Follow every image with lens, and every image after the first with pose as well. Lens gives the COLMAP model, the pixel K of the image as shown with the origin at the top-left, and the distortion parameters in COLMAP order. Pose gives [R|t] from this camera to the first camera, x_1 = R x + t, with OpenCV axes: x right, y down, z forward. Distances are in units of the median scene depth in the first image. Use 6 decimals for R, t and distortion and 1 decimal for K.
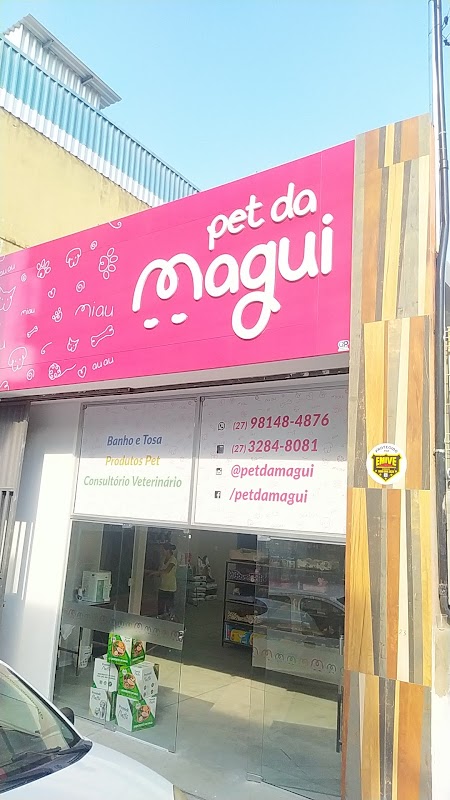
lens RADIAL K [[596.1, 0, 228.6], [0, 596.1, 394.1], [0, 0, 1]] dist [0.053744, -0.042507]
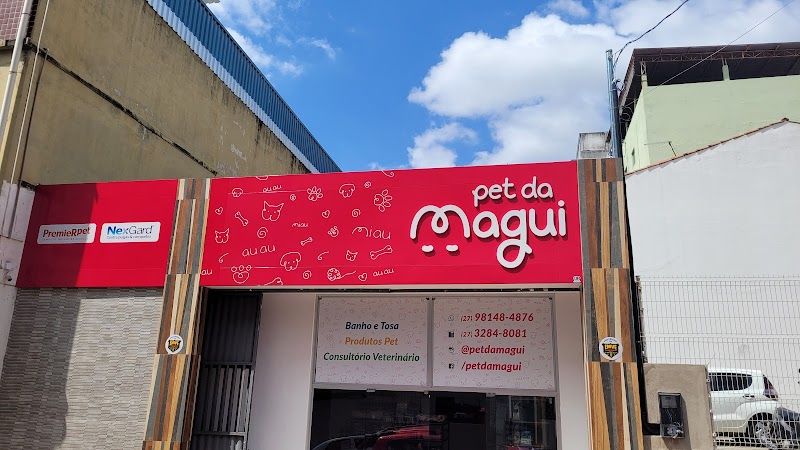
lens RADIAL K [[596.1, 0, 398.5], [0, 596.1, 212.2], [0, 0, 1]] dist [0.053744, -0.042507]
pose [[0.916024, 0.082474, 0.392554, -0.799056], [-0.051704, 0.994747, -0.088341, -0.075627], [-0.397778, 0.060626, 0.915476, -0.336207]]
